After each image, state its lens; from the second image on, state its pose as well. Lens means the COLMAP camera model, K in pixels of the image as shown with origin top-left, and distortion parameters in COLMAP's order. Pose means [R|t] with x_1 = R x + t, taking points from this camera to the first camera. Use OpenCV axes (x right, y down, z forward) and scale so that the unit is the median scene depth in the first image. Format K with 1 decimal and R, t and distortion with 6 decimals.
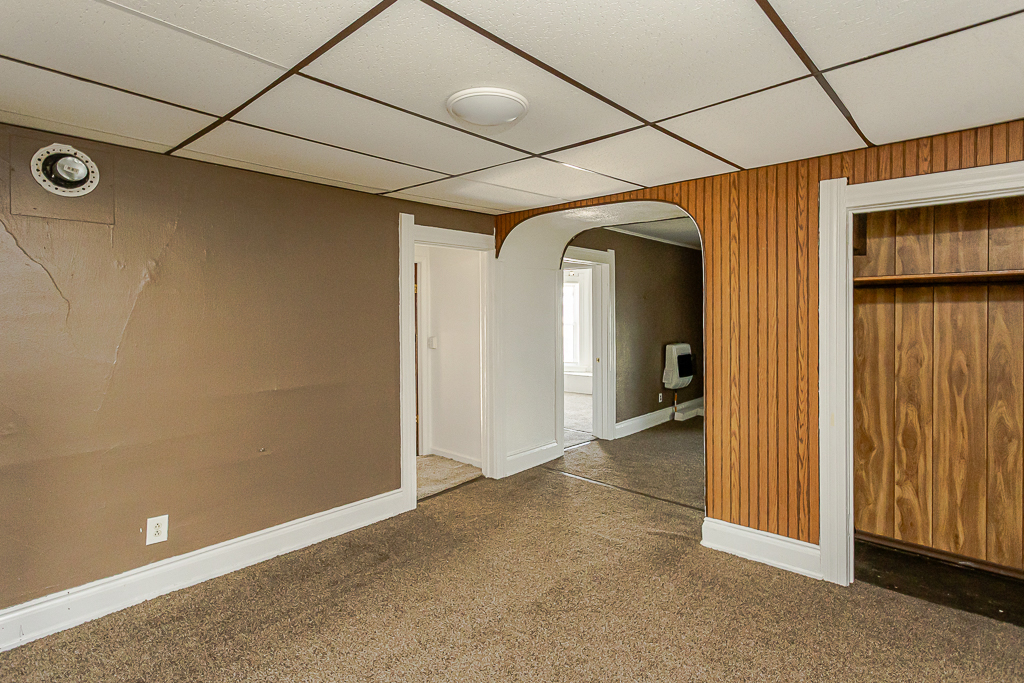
lens RADIAL K [[505.2, 0, 498.1], [0, 505.2, 316.9], [0, 0, 1]] dist [0.005059, 0.000463]
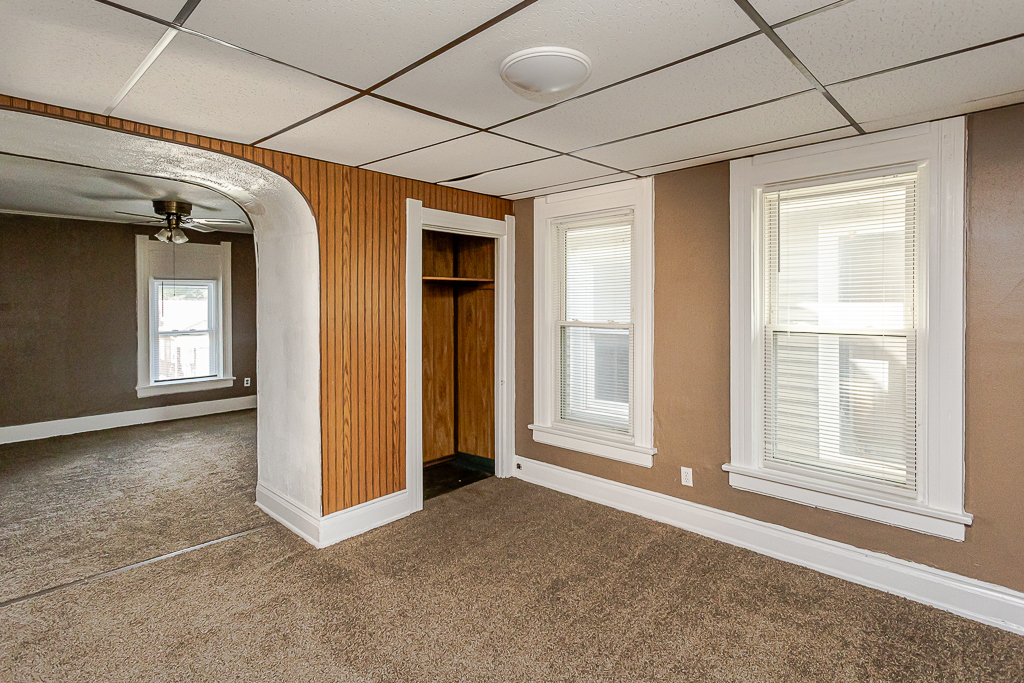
lens RADIAL K [[525.4, 0, 511.9], [0, 525.4, 305.6], [0, 0, 1]] dist [0.001449, 0.000260]
pose [[0.004565, -0.001267, 0.999989, -0.627440], [0.010762, 0.999941, 0.001218, 0.000289], [-0.999932, 0.010757, 0.004578, 0.691742]]
